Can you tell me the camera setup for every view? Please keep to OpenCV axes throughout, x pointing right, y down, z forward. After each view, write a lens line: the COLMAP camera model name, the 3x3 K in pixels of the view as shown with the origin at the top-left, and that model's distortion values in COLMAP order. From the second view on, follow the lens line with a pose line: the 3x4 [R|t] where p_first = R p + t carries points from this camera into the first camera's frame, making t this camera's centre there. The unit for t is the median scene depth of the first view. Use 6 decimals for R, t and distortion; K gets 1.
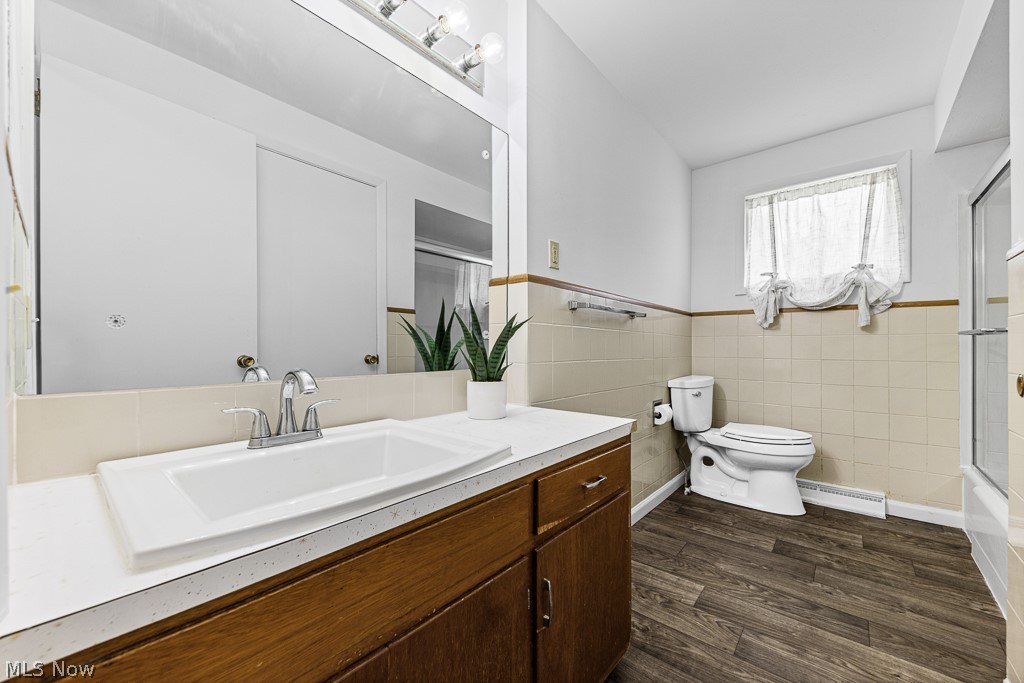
lens RADIAL K [[394.8, 0, 507.2], [0, 394.8, 343.4], [0, 0, 1]] dist [-0.000112, 0.000021]
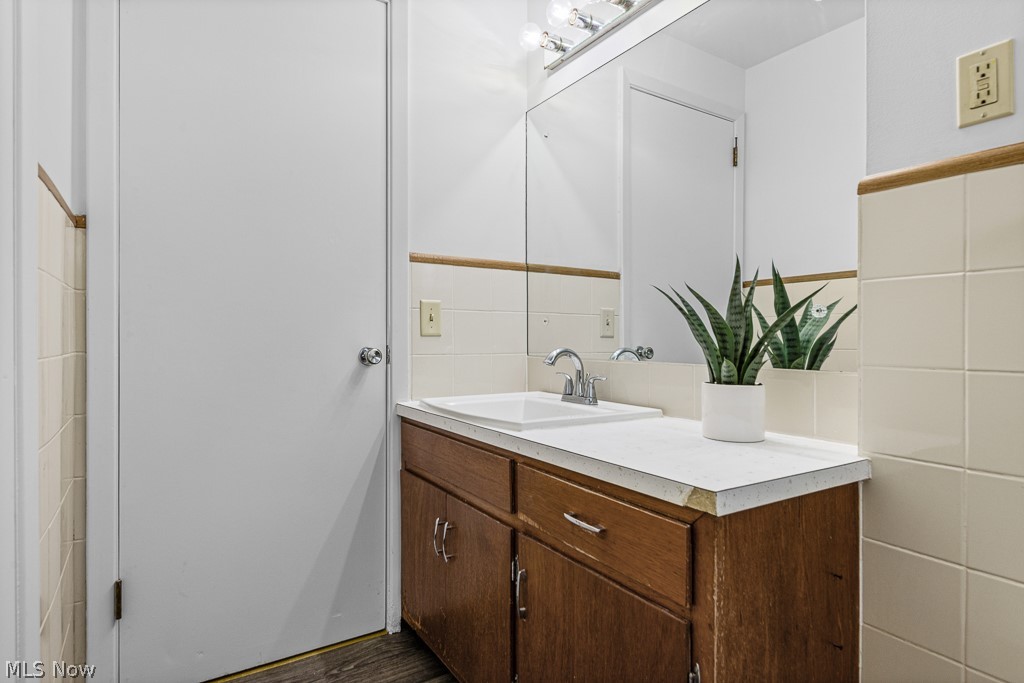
lens RADIAL K [[558.3, 0, 512.0], [0, 558.3, 341.5], [0, 0, 1]] dist [0.000842, 0.000063]
pose [[-0.287432, 0.002064, -0.957799, 1.309323], [0.000829, 0.999998, 0.001906, 0.029679], [0.957801, -0.000246, -0.287434, 1.261790]]
